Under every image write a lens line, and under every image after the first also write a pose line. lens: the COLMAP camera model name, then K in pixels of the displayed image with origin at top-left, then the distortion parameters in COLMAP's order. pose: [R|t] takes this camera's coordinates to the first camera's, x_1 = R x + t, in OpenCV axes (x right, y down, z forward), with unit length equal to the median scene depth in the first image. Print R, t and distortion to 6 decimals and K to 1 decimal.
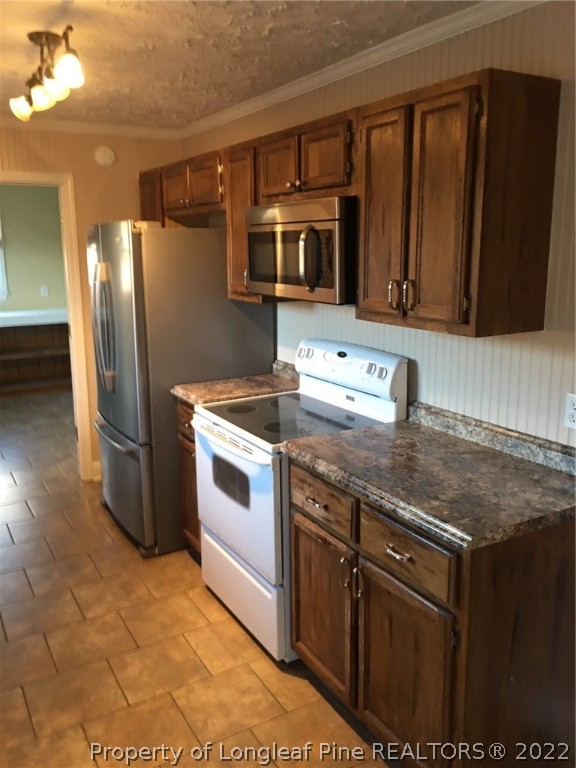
lens RADIAL K [[657.2, 0, 285.4], [0, 657.2, 375.8], [0, 0, 1]] dist [0.065204, -0.090791]
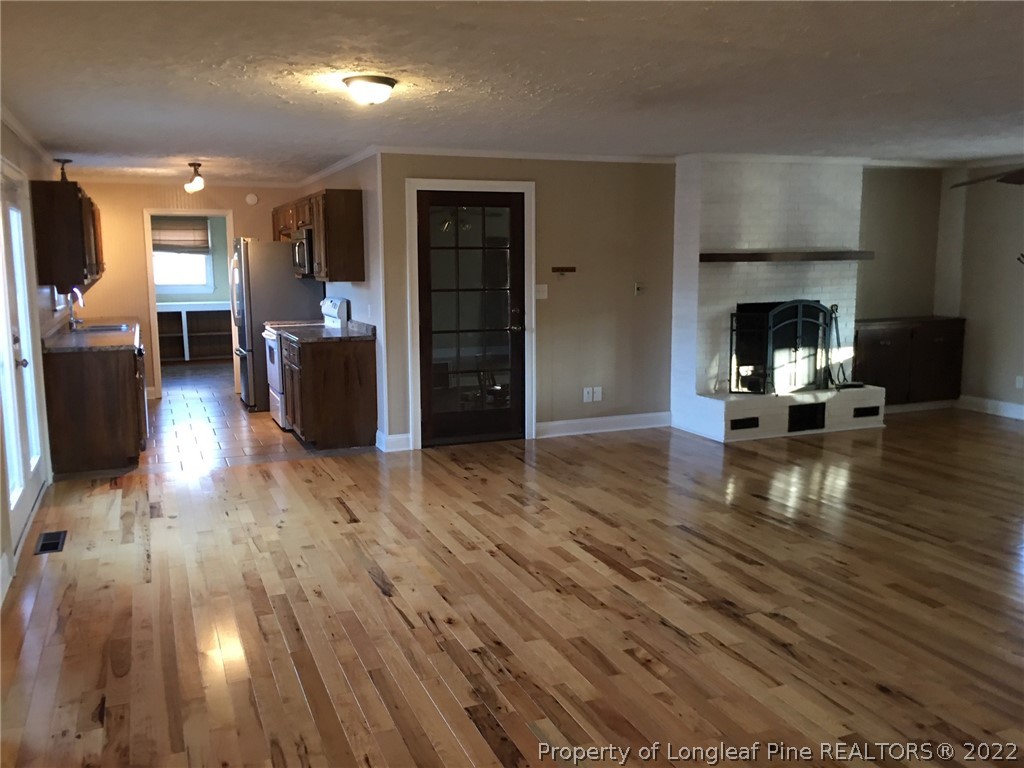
lens RADIAL K [[876.3, 0, 486.0], [0, 876.3, 385.7], [0, 0, 1]] dist [0.065204, -0.090791]
pose [[0.988582, 0.025475, -0.148518, 0.989790], [-0.032834, 0.998341, -0.047305, 0.350640], [0.147066, 0.051641, 0.987778, -1.670318]]
